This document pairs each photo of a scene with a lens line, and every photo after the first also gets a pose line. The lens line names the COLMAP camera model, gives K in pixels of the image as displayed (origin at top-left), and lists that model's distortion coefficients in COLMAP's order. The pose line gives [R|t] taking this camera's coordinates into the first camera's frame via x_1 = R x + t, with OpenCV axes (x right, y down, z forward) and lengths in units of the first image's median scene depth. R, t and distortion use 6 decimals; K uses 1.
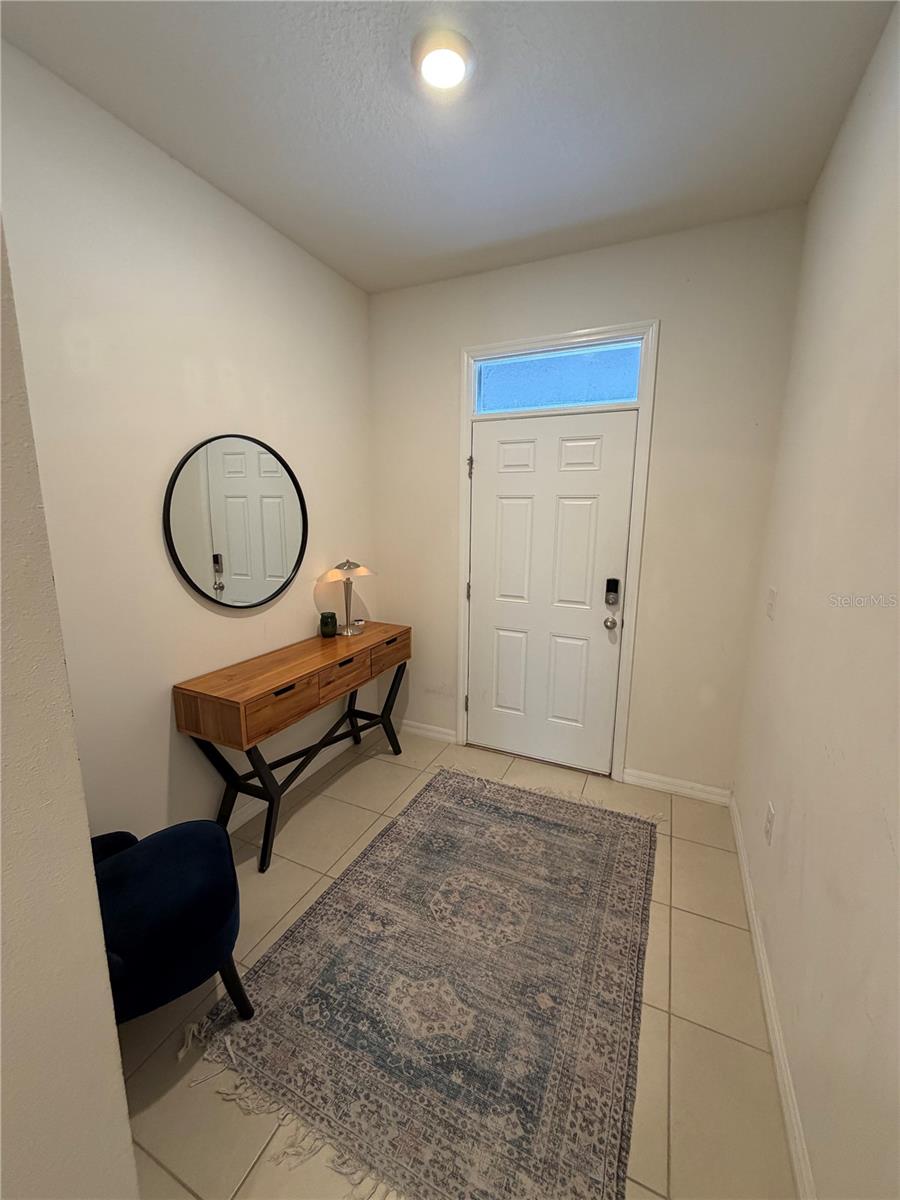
lens RADIAL K [[476.6, 0, 450.1], [0, 476.6, 600.7], [0, 0, 1]] dist [-0.000375, -0.000538]
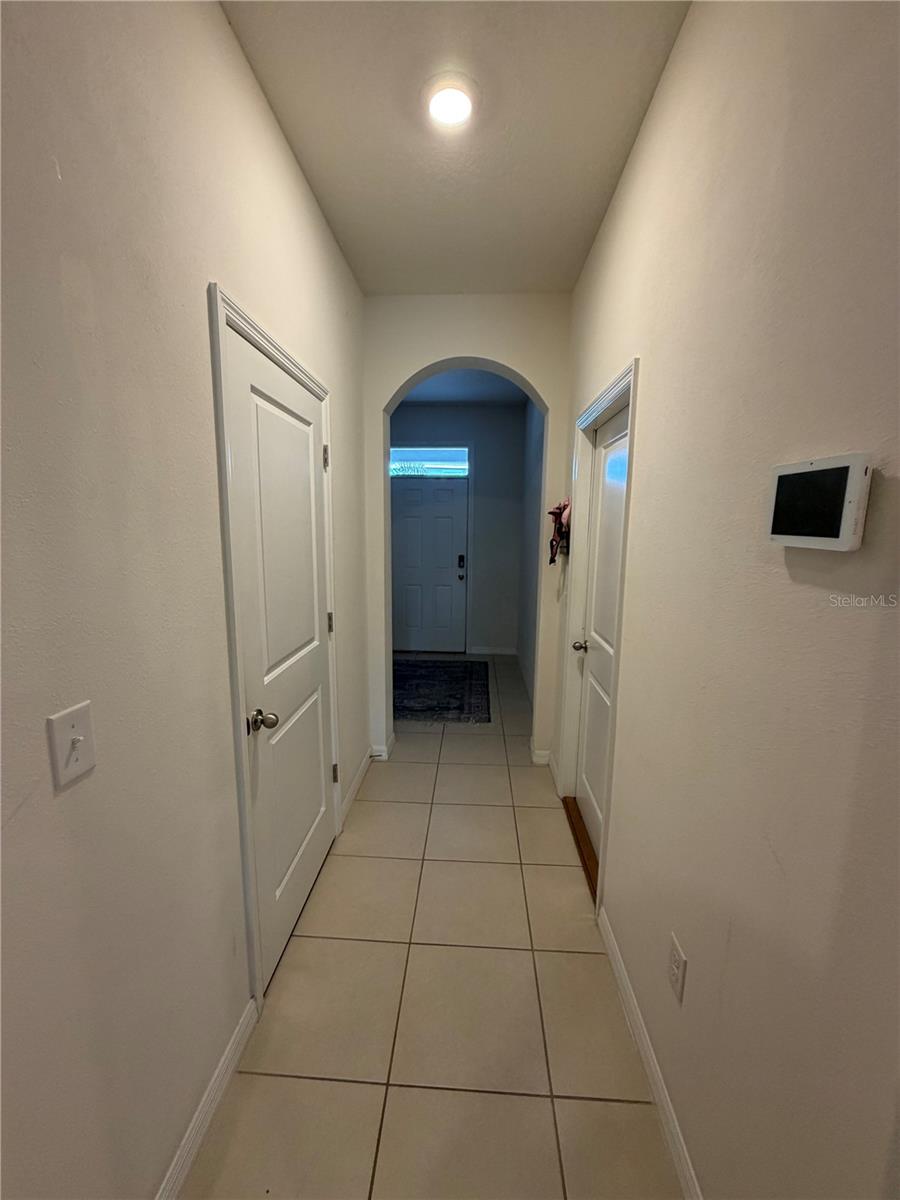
lens RADIAL K [[476.6, 0, 449.4], [0, 476.6, 599.0], [0, 0, 1]] dist [-0.000375, -0.000538]
pose [[0.929469, -0.058878, 0.364172, -0.499613], [0.066732, 0.997730, -0.009010, 0.167927], [-0.362815, 0.032676, 0.931288, -0.965229]]
